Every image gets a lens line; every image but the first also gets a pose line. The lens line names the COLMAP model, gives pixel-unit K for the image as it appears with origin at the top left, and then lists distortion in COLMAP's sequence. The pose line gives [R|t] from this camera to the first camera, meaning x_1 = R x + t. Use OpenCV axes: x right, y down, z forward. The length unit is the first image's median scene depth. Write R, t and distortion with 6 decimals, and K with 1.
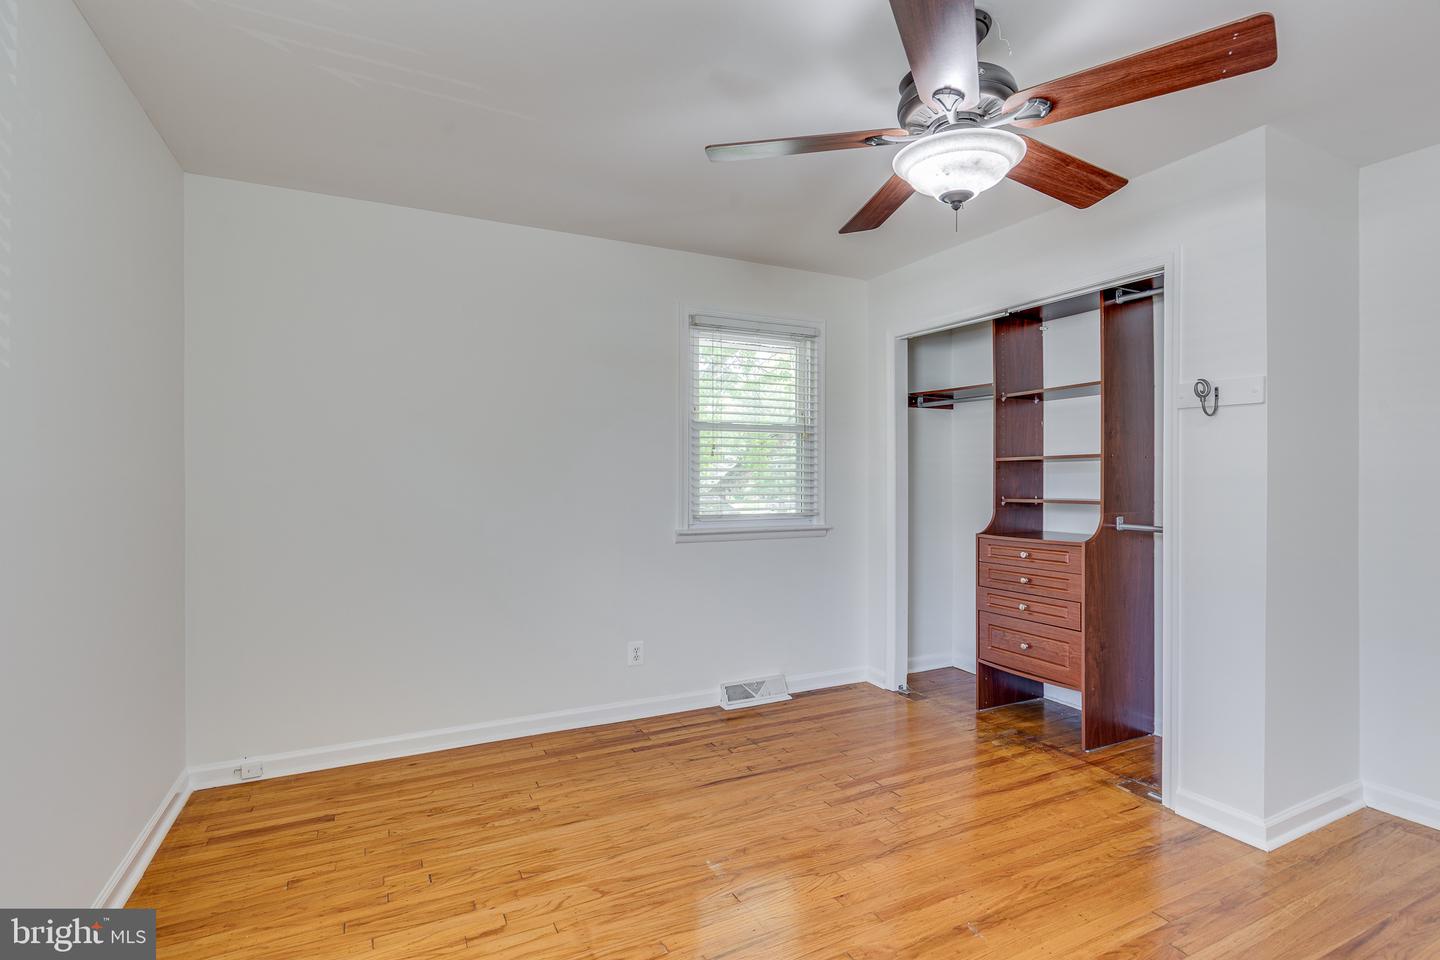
lens RADIAL K [[721.9, 0, 702.2], [0, 721.9, 480.8], [0, 0, 1]] dist [-0.001738, -0.000758]
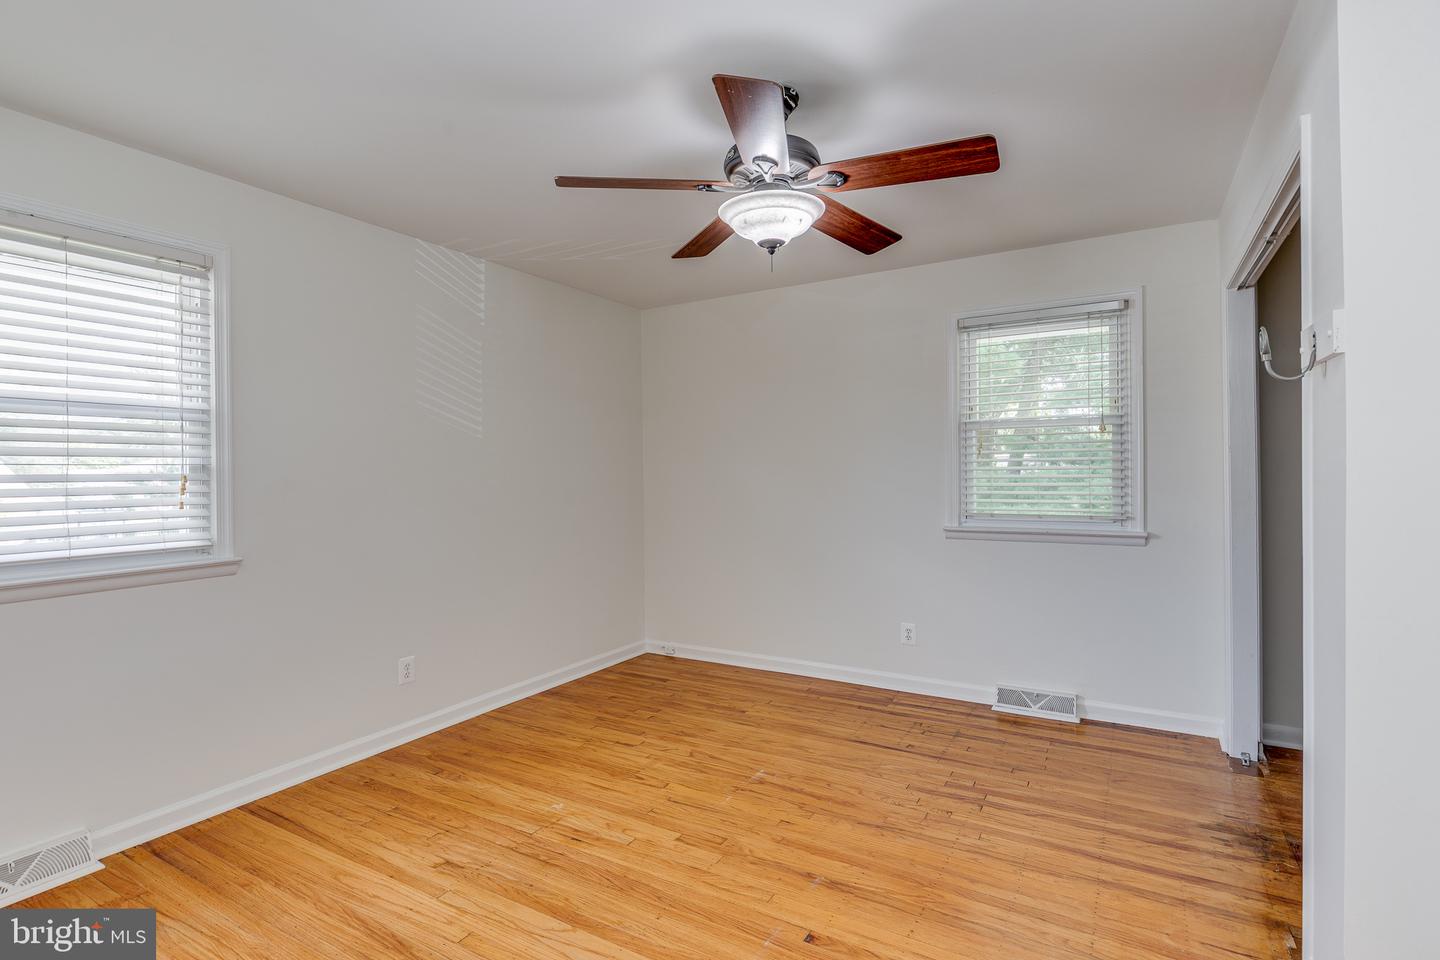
lens RADIAL K [[721.9, 0, 702.2], [0, 721.9, 480.8], [0, 0, 1]] dist [-0.001738, -0.000758]
pose [[0.507382, -0.000166, -0.861721, 0.848867], [0.005541, 0.999980, 0.003071, -0.004251], [0.861704, -0.006333, 0.507372, 0.188400]]
